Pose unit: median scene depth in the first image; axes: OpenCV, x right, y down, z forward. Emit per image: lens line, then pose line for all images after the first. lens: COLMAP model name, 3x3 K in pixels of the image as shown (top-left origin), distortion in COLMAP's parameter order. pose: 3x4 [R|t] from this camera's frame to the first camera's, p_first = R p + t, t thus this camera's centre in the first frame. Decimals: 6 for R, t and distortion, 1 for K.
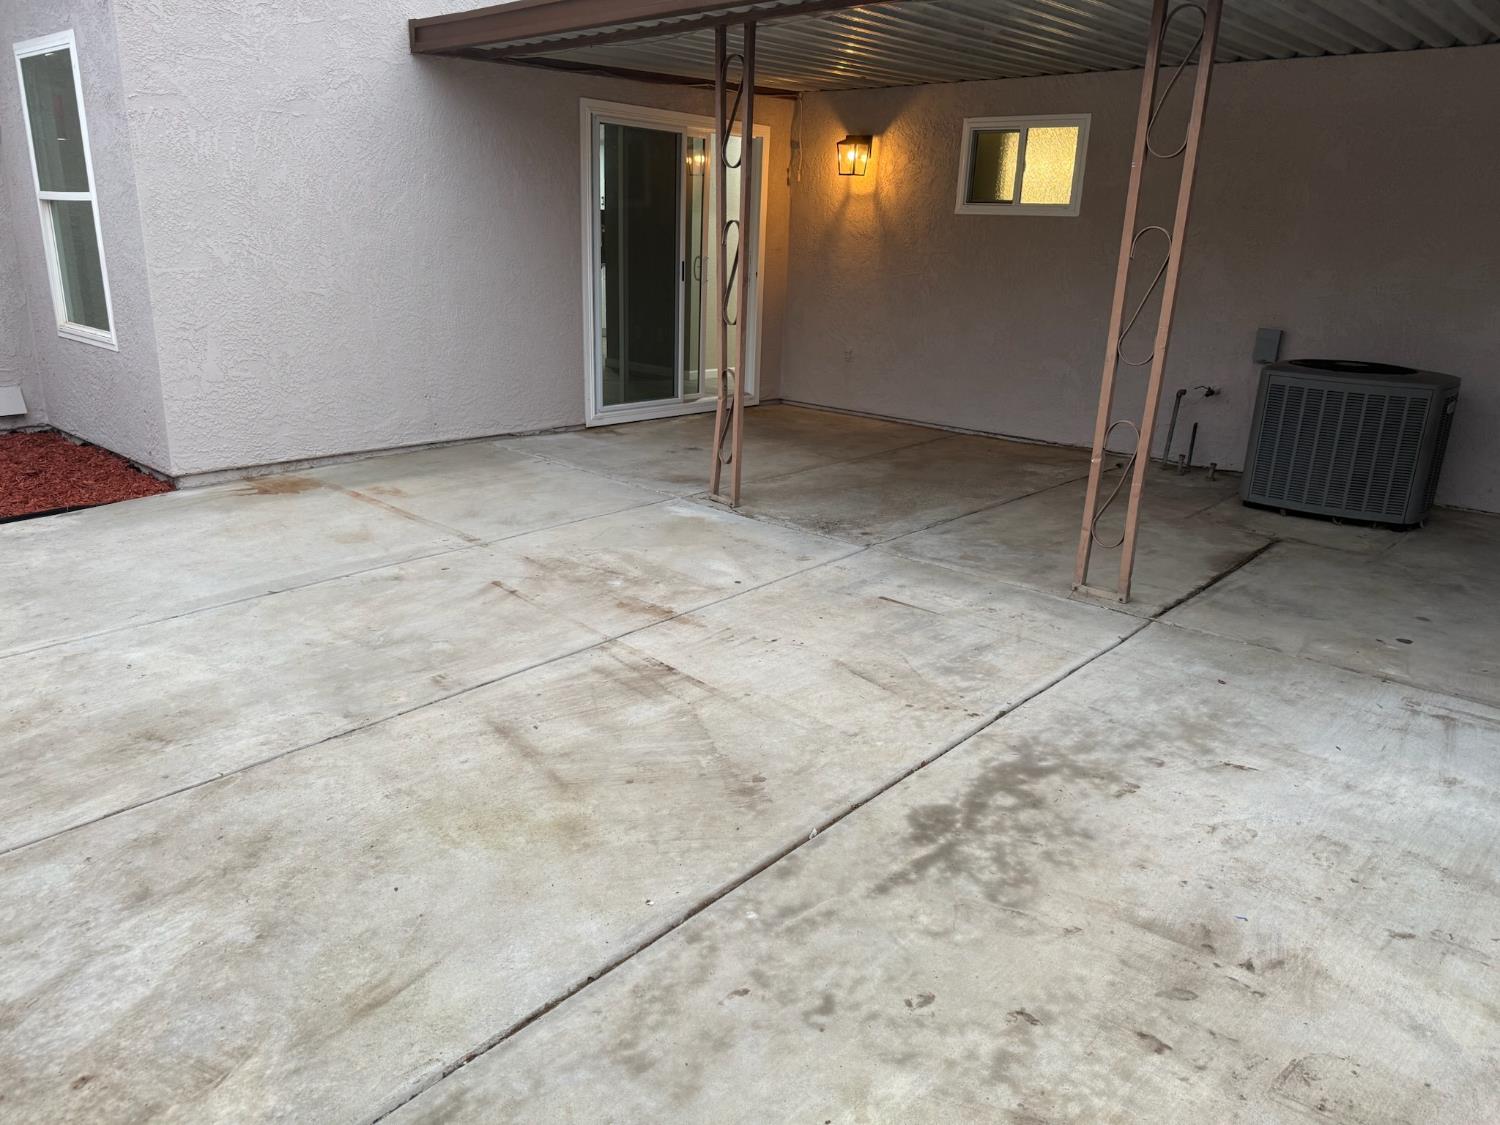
lens RADIAL K [[1043.4, 0, 752.9], [0, 1043.4, 571.2], [0, 0, 1]] dist [0.106096, -0.166971]
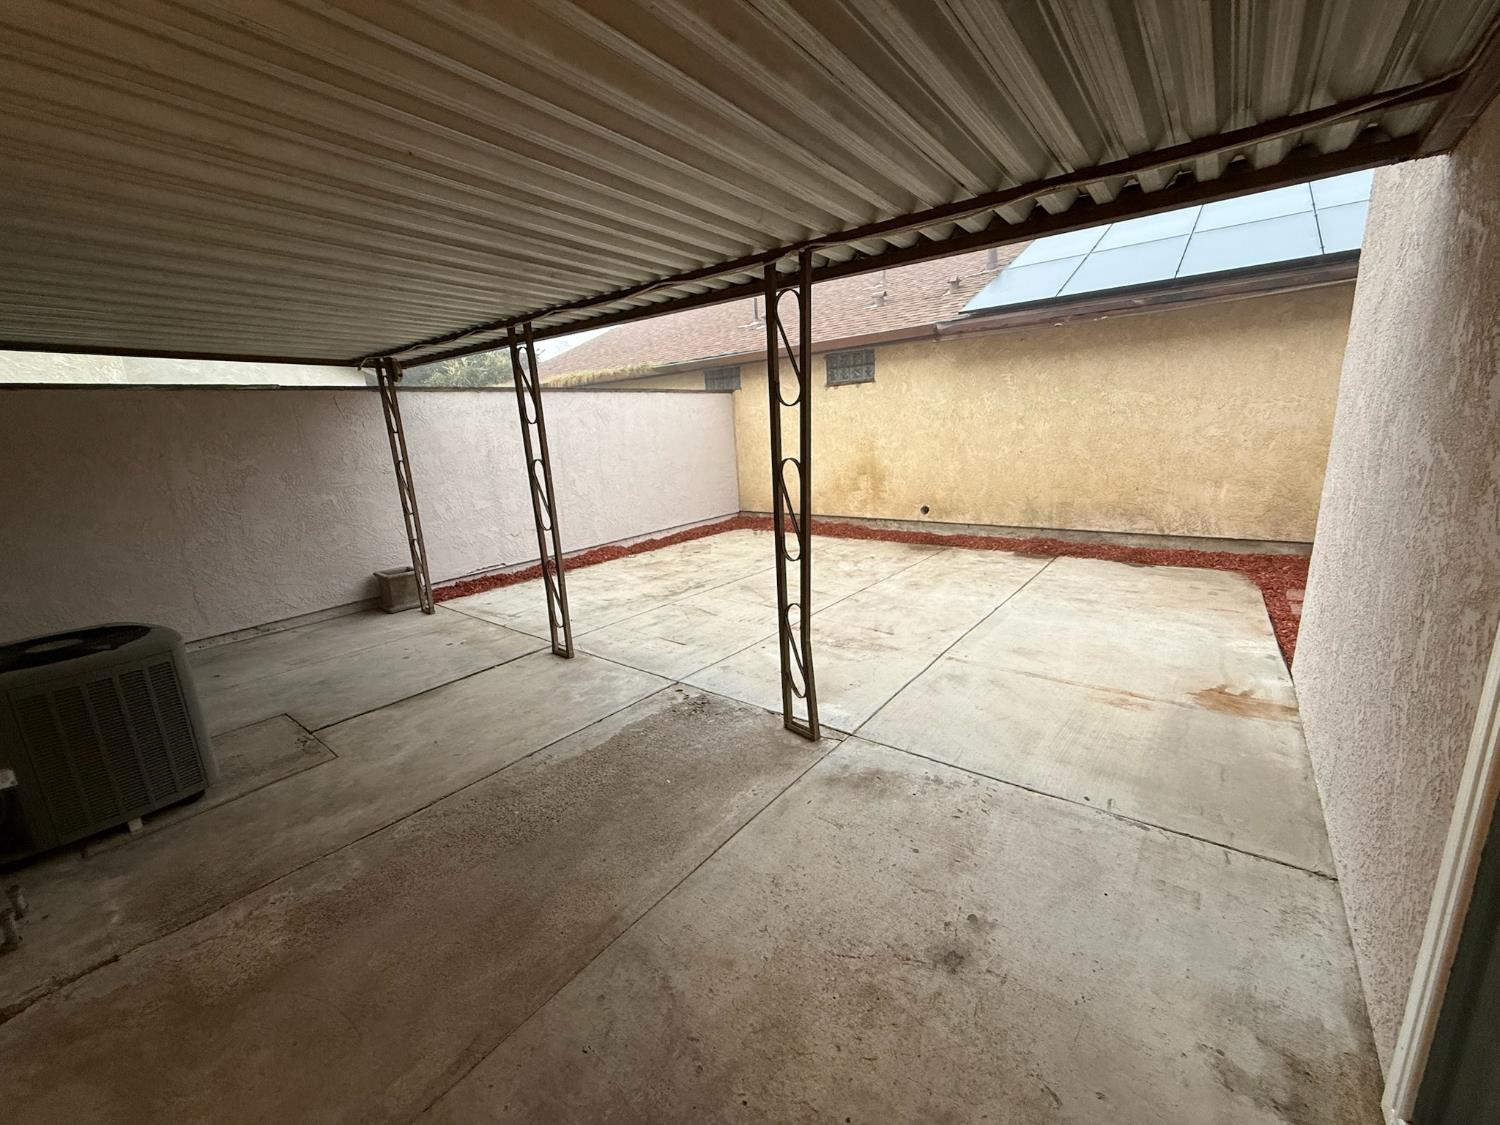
lens RADIAL K [[597.2, 0, 749.0], [0, 597.2, 561.2], [0, 0, 1]] dist [-0.000772, 0.000622]
pose [[-0.998035, 0.030074, -0.054968, 0.068408], [-0.001961, 0.861857, 0.507148, -0.695492], [0.062627, 0.506259, -0.860105, 1.992195]]
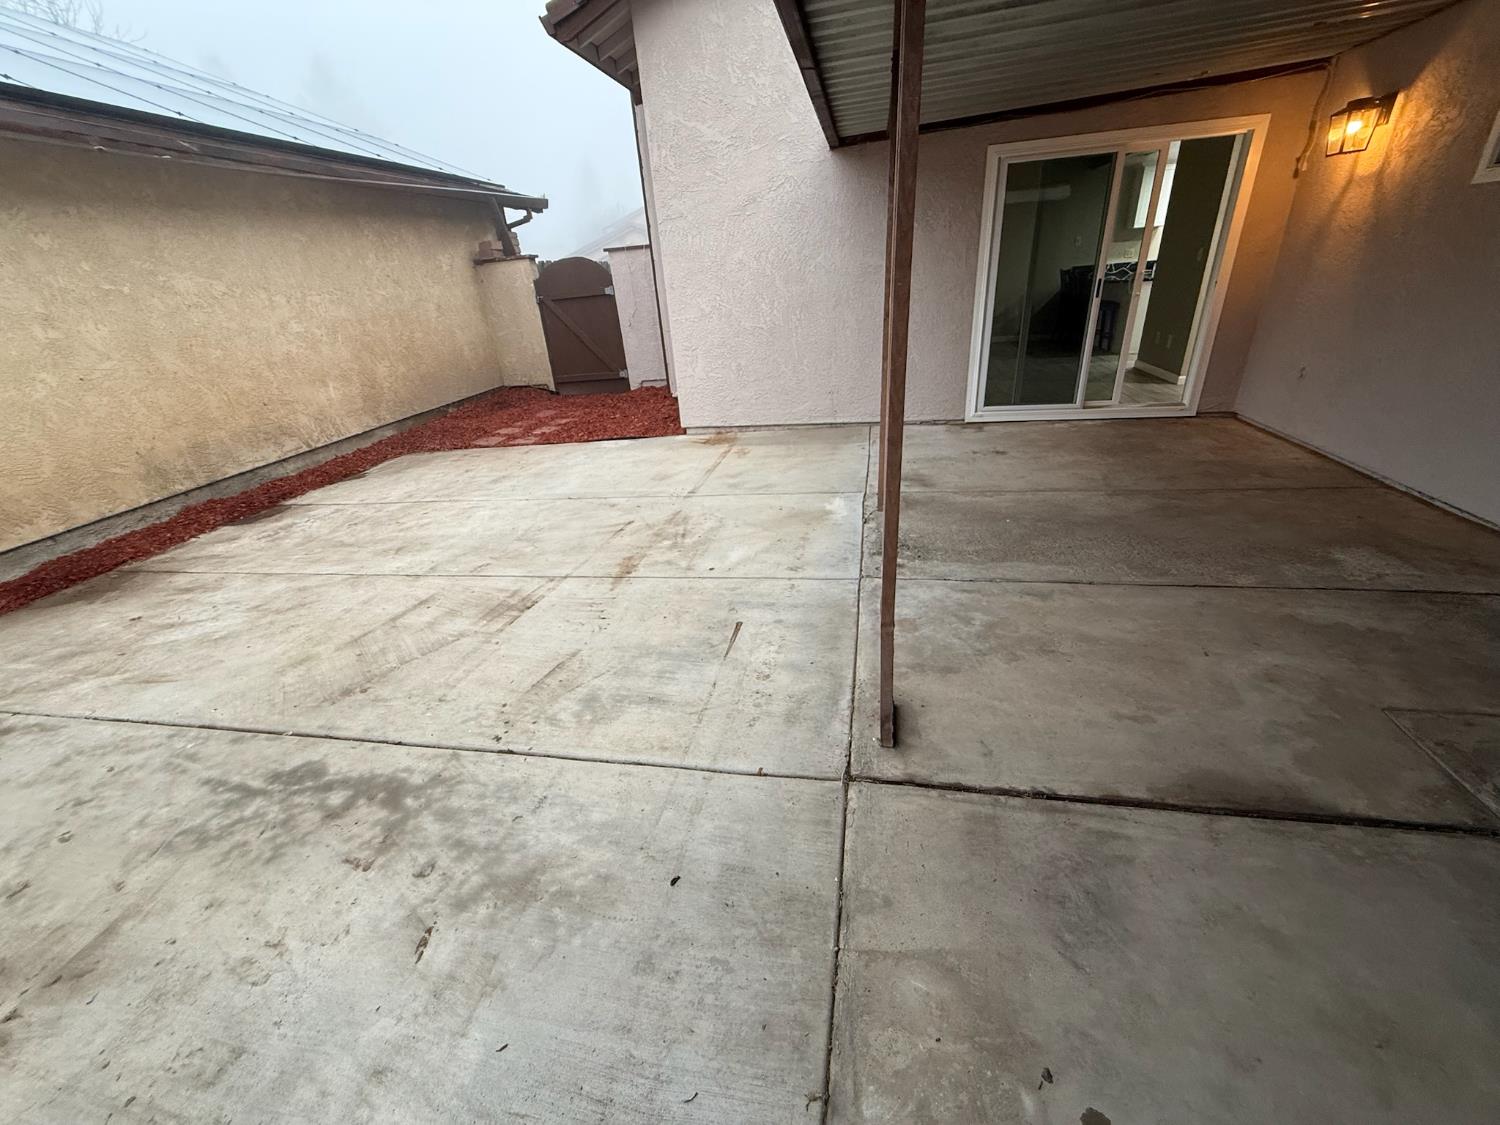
lens RADIAL K [[597.2, 0, 749.0], [0, 597.2, 561.2], [0, 0, 1]] dist [-0.000772, 0.000622]
pose [[0.502535, 0.307943, -0.807855, 0.671729], [-0.174084, 0.951318, 0.254339, -0.217211], [0.846849, 0.012820, 0.531679, 0.718836]]
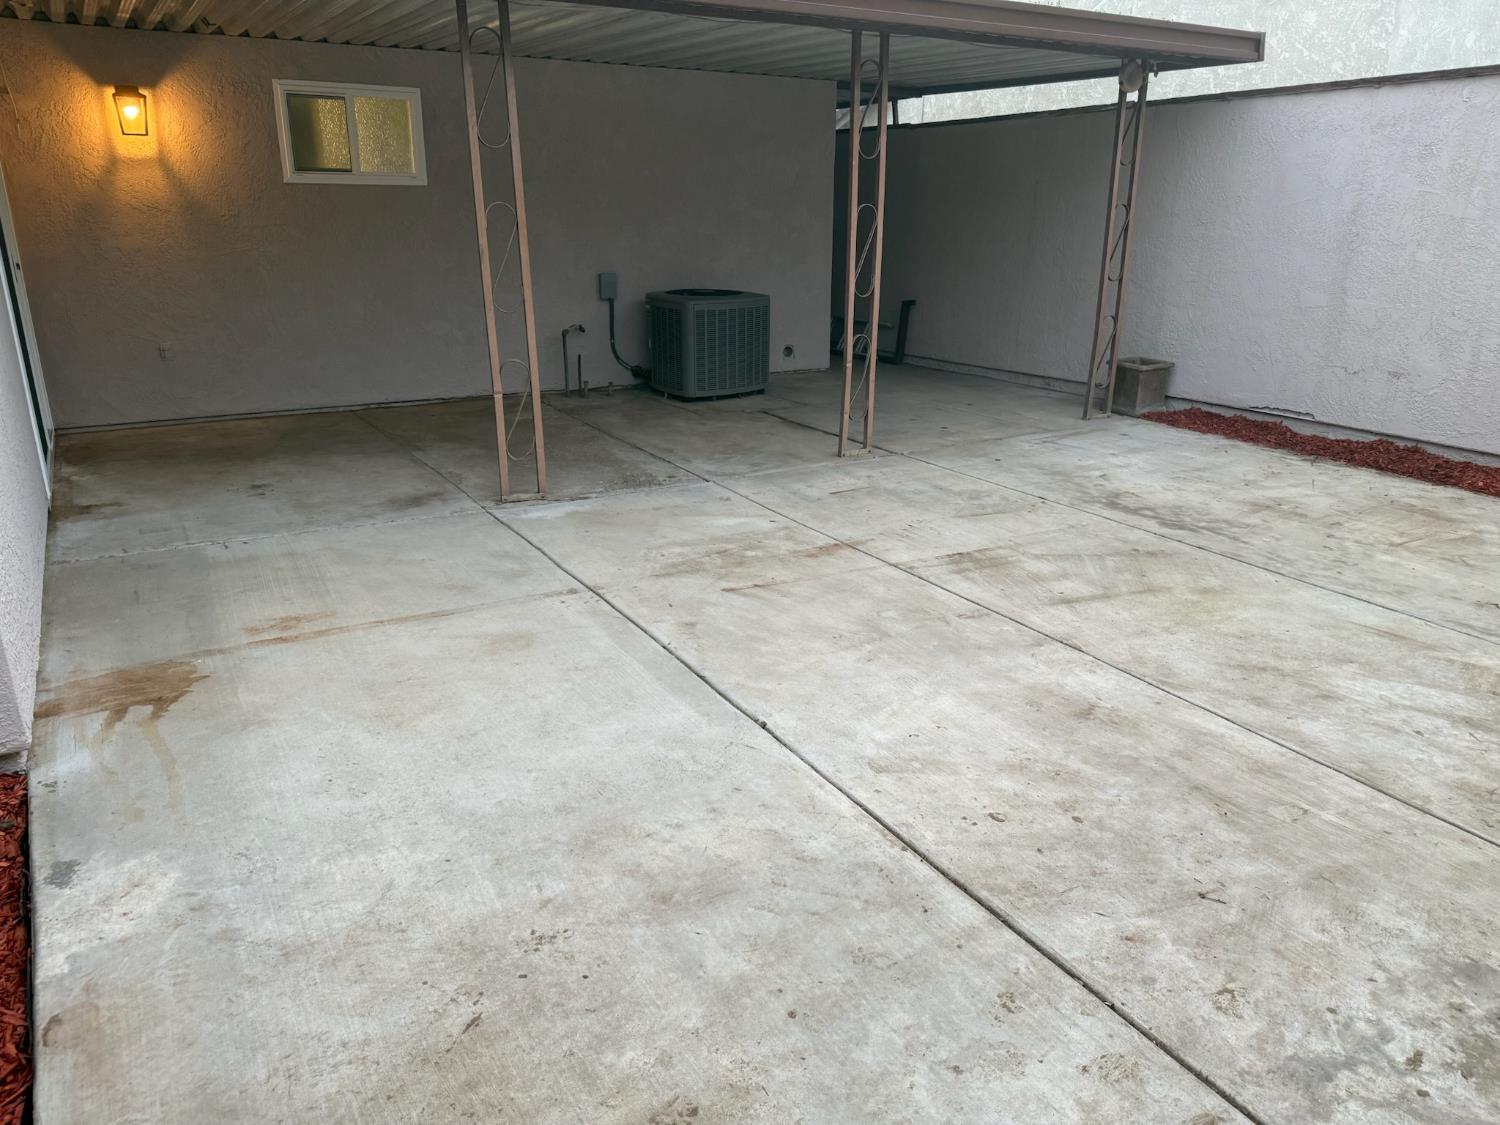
lens RADIAL K [[1043.4, 0, 752.9], [0, 1043.4, 571.2], [0, 0, 1]] dist [0.106096, -0.166971]
pose [[0.299294, -0.342598, 0.890533, -1.198244], [0.295750, 0.920659, 0.254791, -0.268614], [-0.907169, 0.187118, 0.376871, 0.658561]]
